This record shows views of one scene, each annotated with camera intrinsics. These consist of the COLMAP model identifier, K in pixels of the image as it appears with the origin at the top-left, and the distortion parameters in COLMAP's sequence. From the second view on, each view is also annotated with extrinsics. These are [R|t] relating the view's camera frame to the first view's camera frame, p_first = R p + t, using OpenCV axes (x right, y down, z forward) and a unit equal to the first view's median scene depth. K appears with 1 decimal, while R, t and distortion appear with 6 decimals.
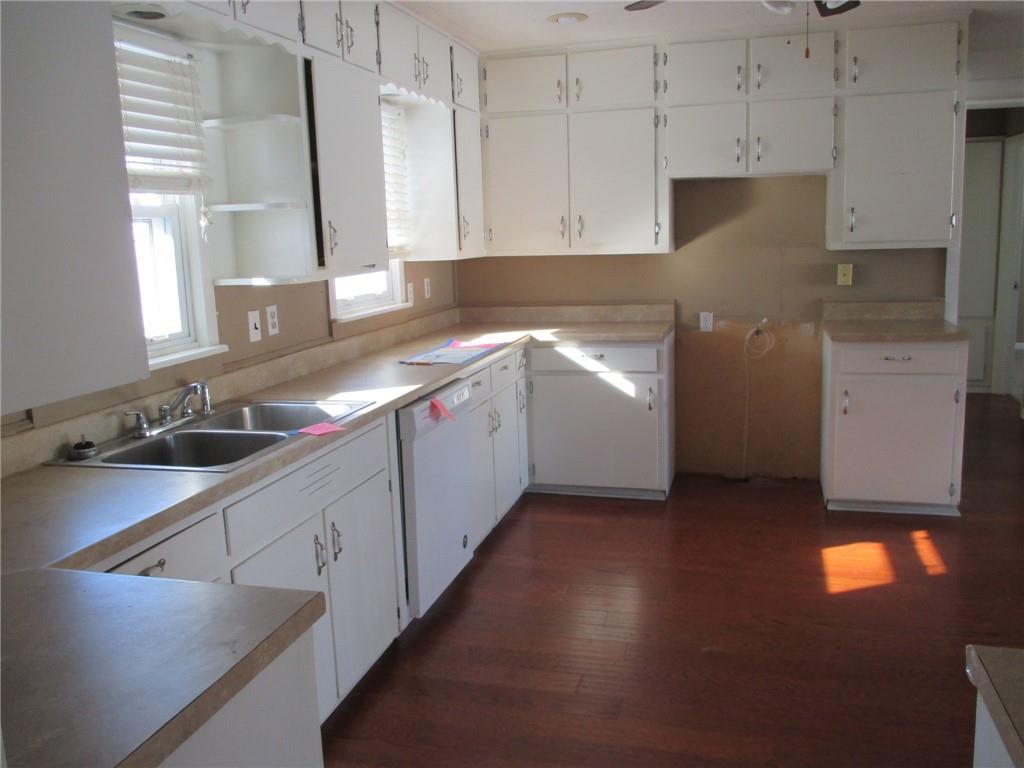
lens RADIAL K [[853.0, 0, 514.8], [0, 853.0, 382.9], [0, 0, 1]] dist [-0.012811, -0.007026]
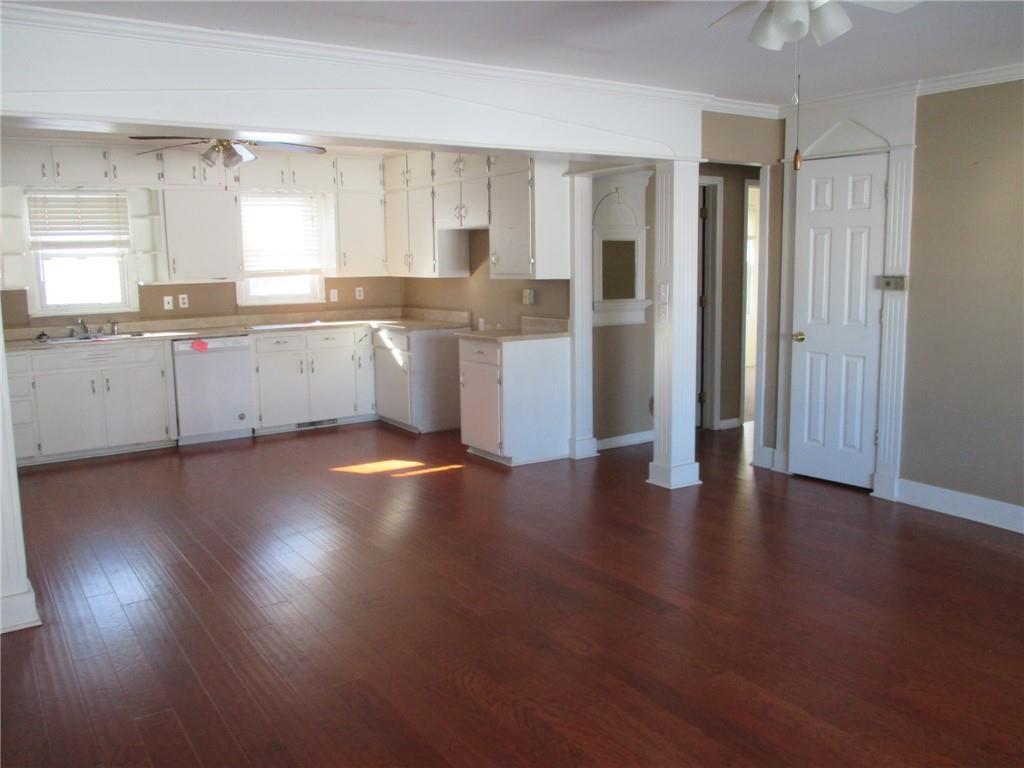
lens RADIAL K [[853.0, 0, 508.2], [0, 853.0, 381.6], [0, 0, 1]] dist [-0.012811, -0.007026]
pose [[0.742475, 0.112945, -0.660283, 1.367853], [-0.123422, 0.991874, 0.030879, -0.027797], [0.658405, 0.058566, 0.750382, -0.081273]]
